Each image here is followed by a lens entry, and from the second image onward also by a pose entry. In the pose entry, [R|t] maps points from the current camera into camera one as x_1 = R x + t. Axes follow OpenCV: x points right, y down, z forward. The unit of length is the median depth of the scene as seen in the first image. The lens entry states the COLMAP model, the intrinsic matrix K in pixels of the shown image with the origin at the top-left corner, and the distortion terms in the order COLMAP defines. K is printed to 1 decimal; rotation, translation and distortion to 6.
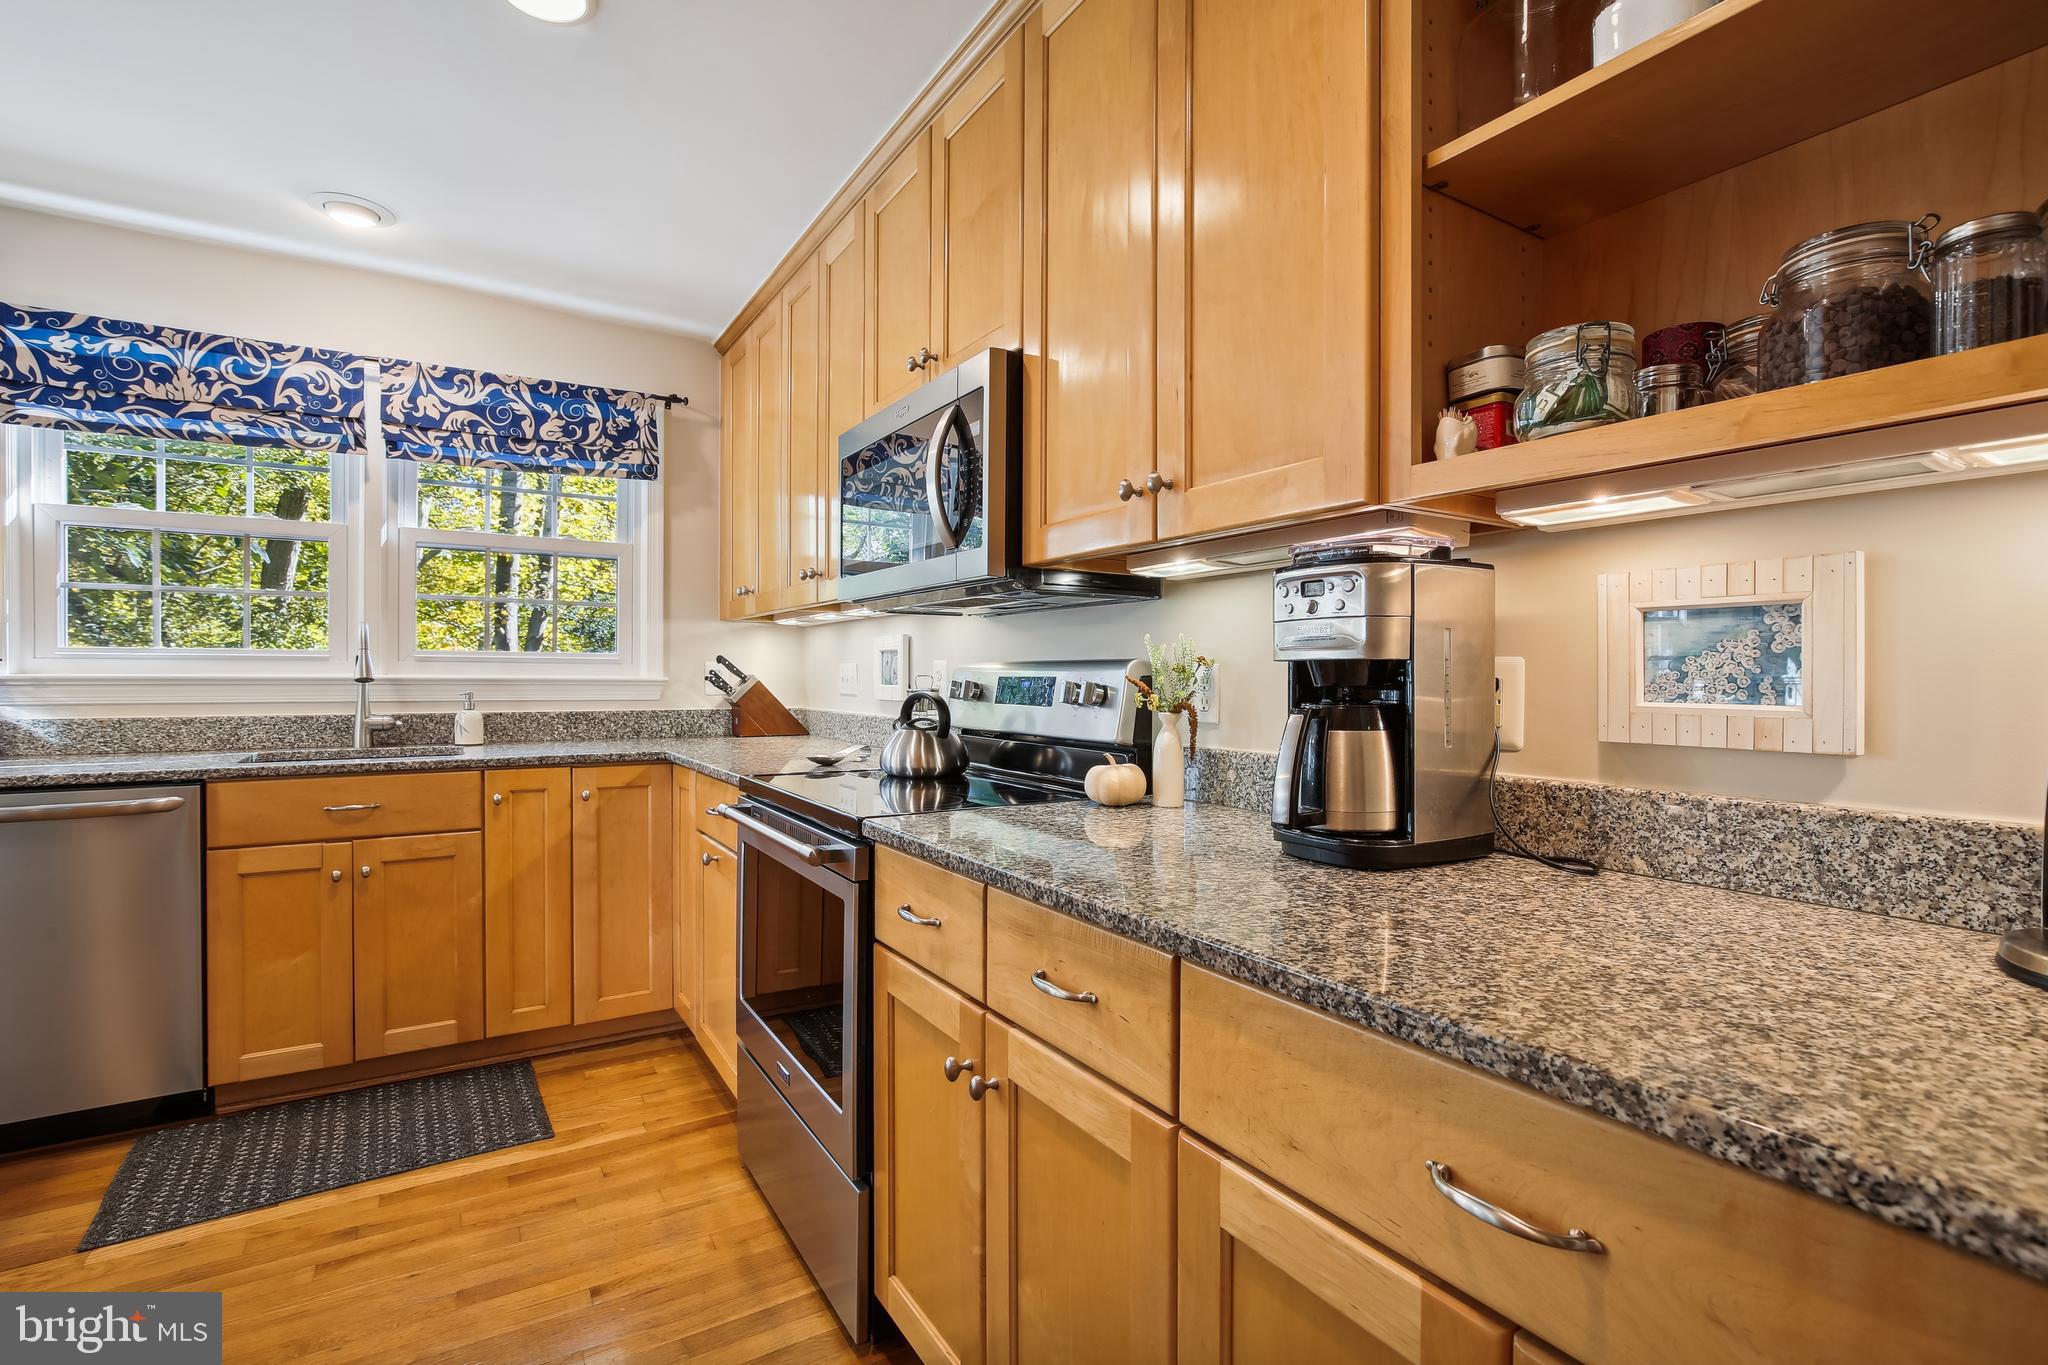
lens RADIAL K [[950.0, 0, 1022.0], [0, 950.0, 679.1], [0, 0, 1]] dist [-0.020075, 0.009596]
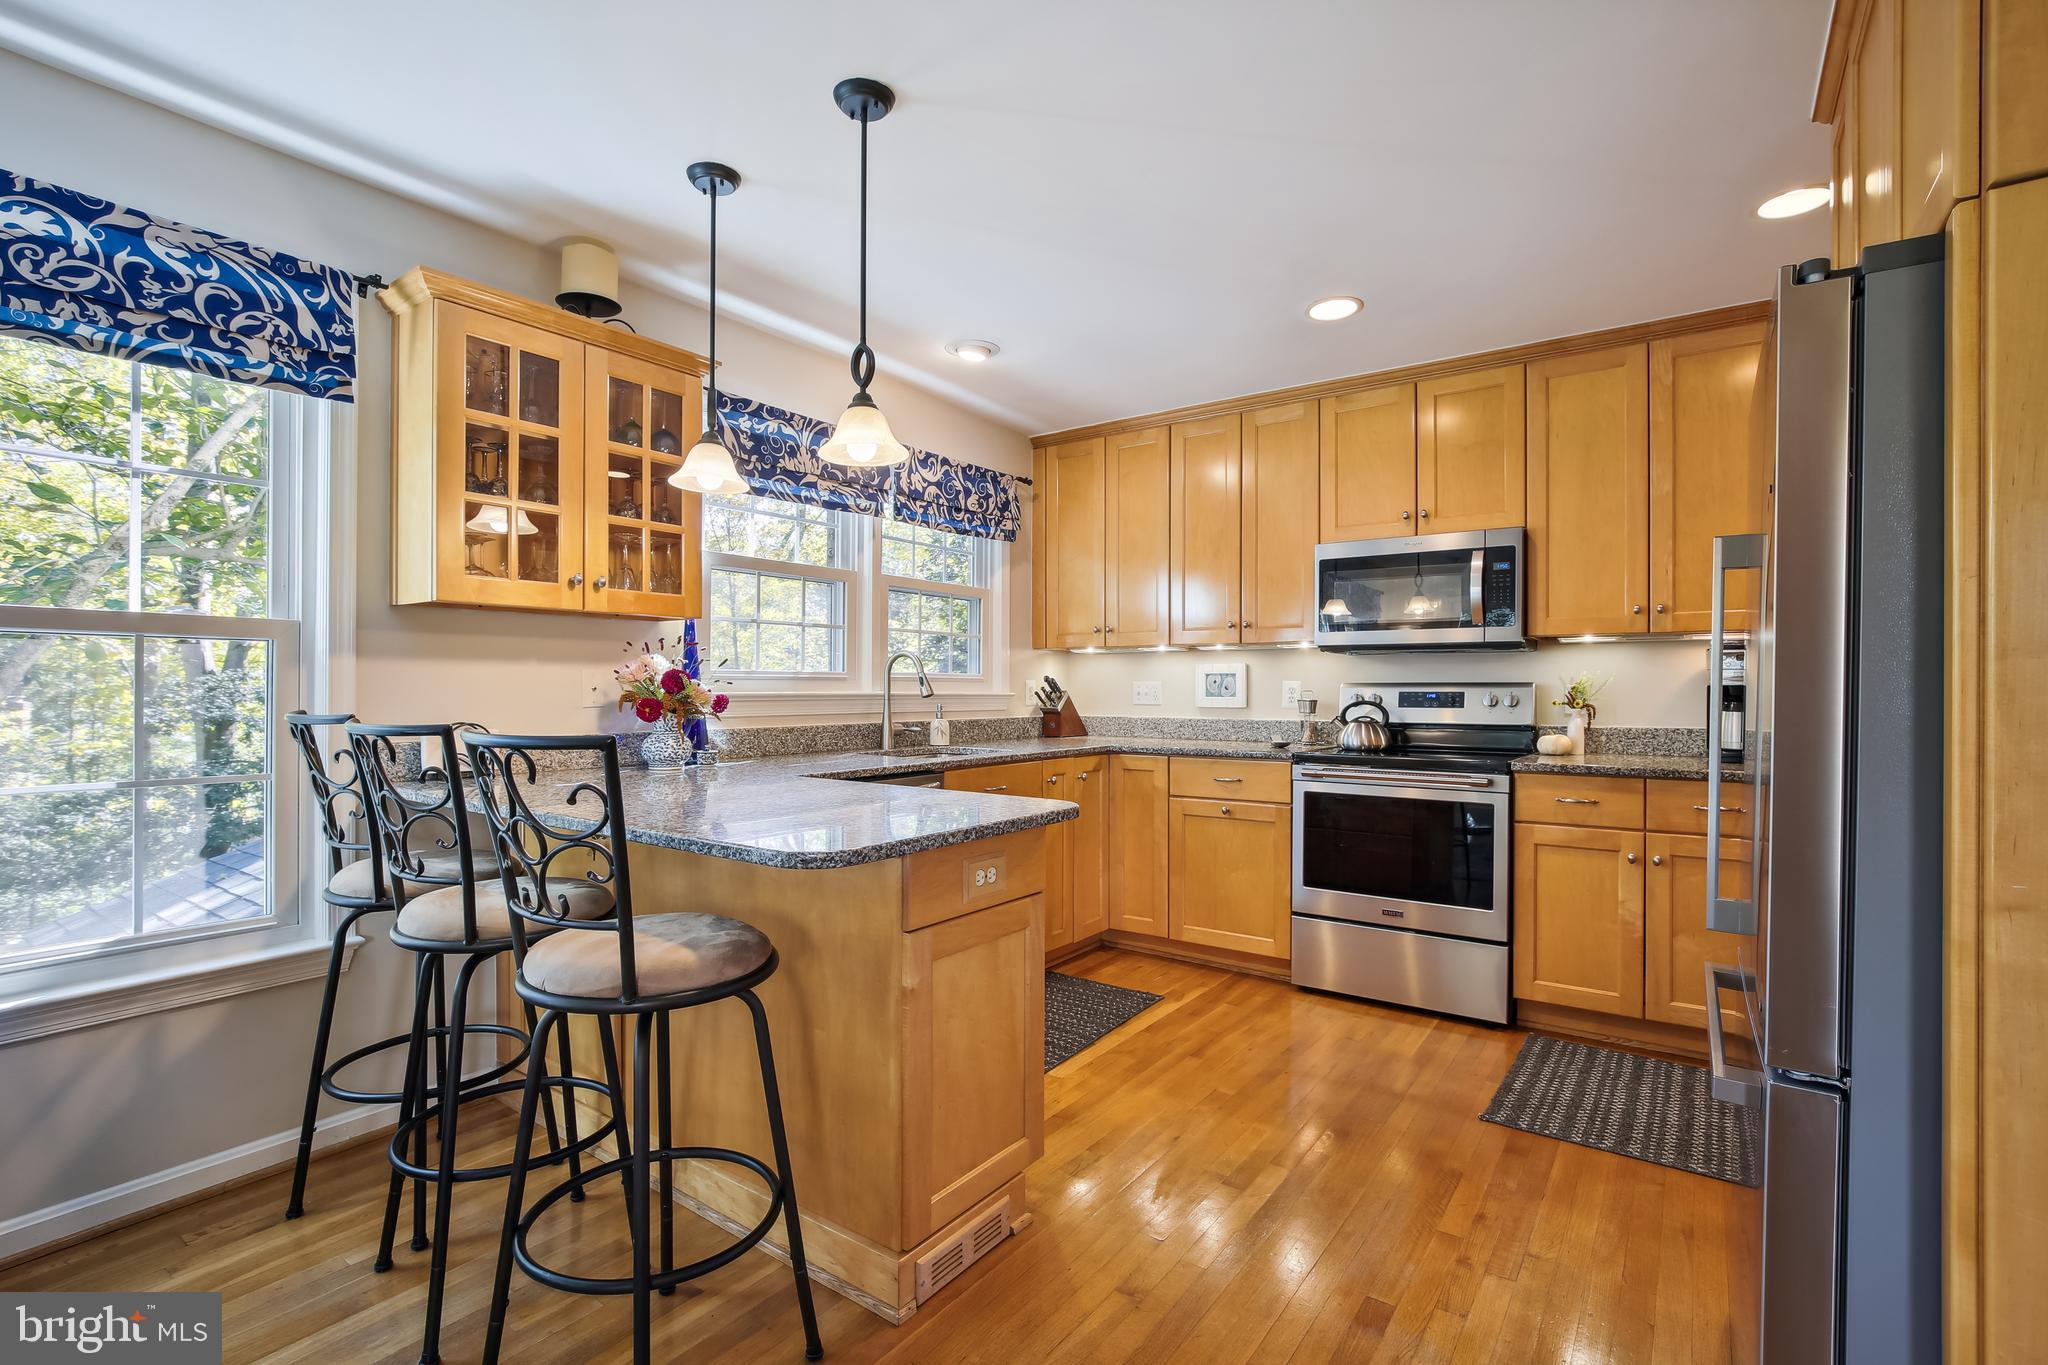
lens RADIAL K [[945.7, 0, 1030.1], [0, 945.7, 688.4], [0, 0, 1]] dist [-0.025079, 0.008892]
pose [[0.922985, -0.001826, 0.384831, -1.038465], [0.003238, 0.999990, -0.003022, -0.004722], [-0.384822, 0.004036, 0.922982, -0.254977]]
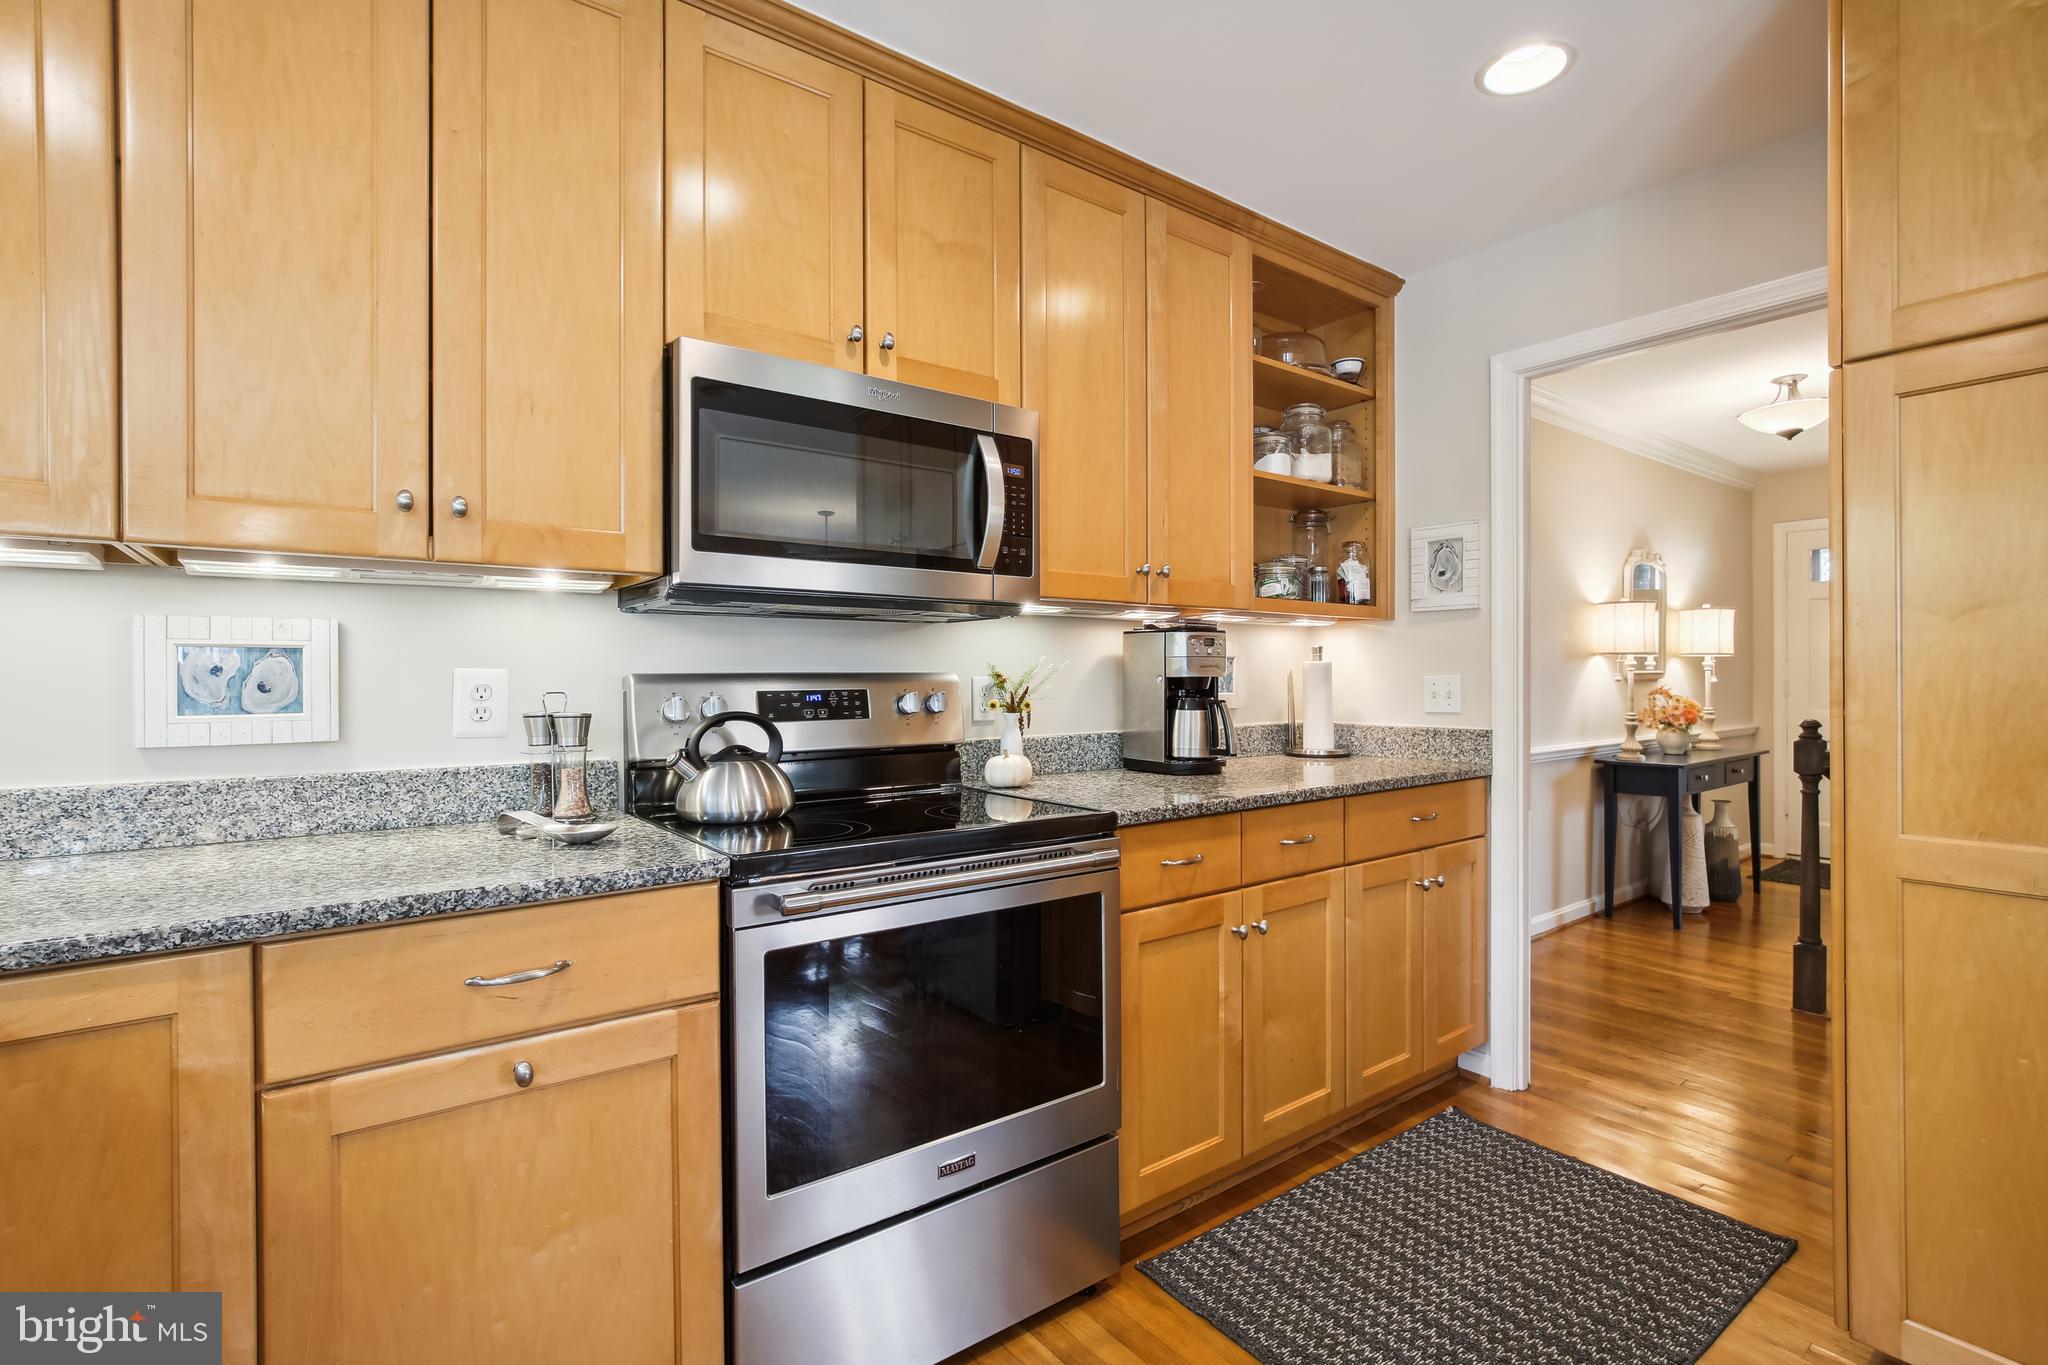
lens RADIAL K [[950.0, 0, 1022.0], [0, 950.0, 679.1], [0, 0, 1]] dist [-0.020075, 0.009596]
pose [[-0.089648, -0.006799, 0.995950, -0.719059], [0.007269, 0.999946, 0.007480, -0.014678], [-0.995947, 0.007911, -0.089593, 0.675208]]
